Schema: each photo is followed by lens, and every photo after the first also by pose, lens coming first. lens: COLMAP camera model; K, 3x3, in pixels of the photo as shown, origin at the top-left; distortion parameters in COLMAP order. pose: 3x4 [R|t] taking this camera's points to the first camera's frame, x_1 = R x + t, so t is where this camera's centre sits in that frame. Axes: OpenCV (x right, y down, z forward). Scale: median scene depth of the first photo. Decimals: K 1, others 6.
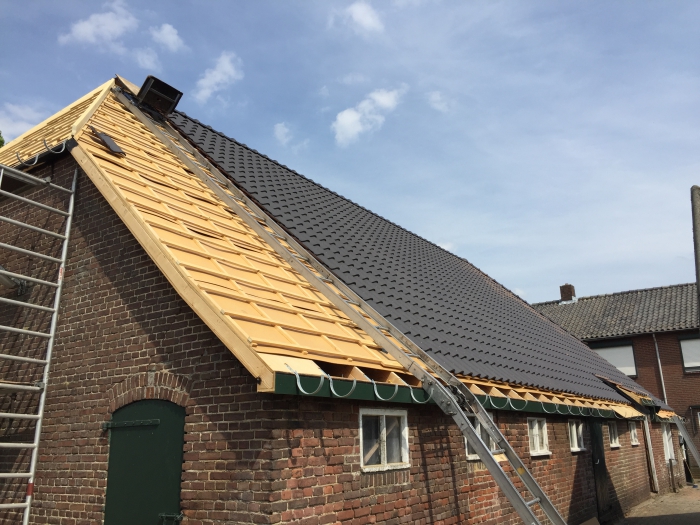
lens RADIAL K [[585.6, 0, 327.0], [0, 585.6, 261.4], [0, 0, 1]] dist [0.072339, -0.096335]
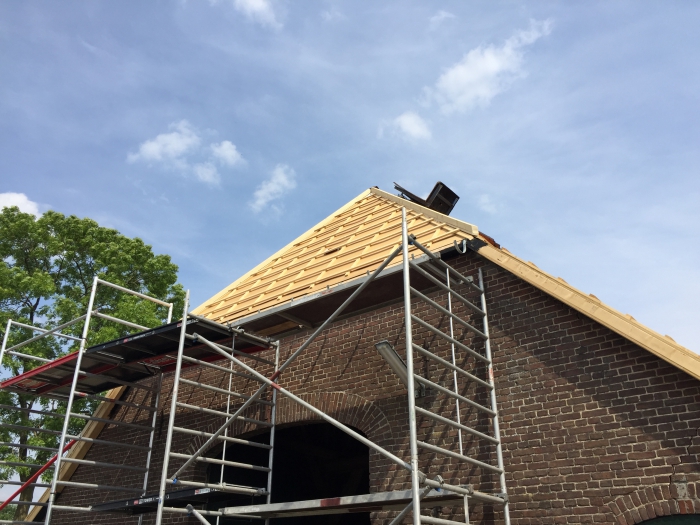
lens RADIAL K [[585.6, 0, 327.0], [0, 585.6, 261.4], [0, 0, 1]] dist [0.072339, -0.096335]
pose [[0.998173, -0.015792, -0.058322, -0.713299], [0.005371, 0.984611, -0.174676, 0.006743], [0.060183, 0.174044, 0.982897, 0.005301]]
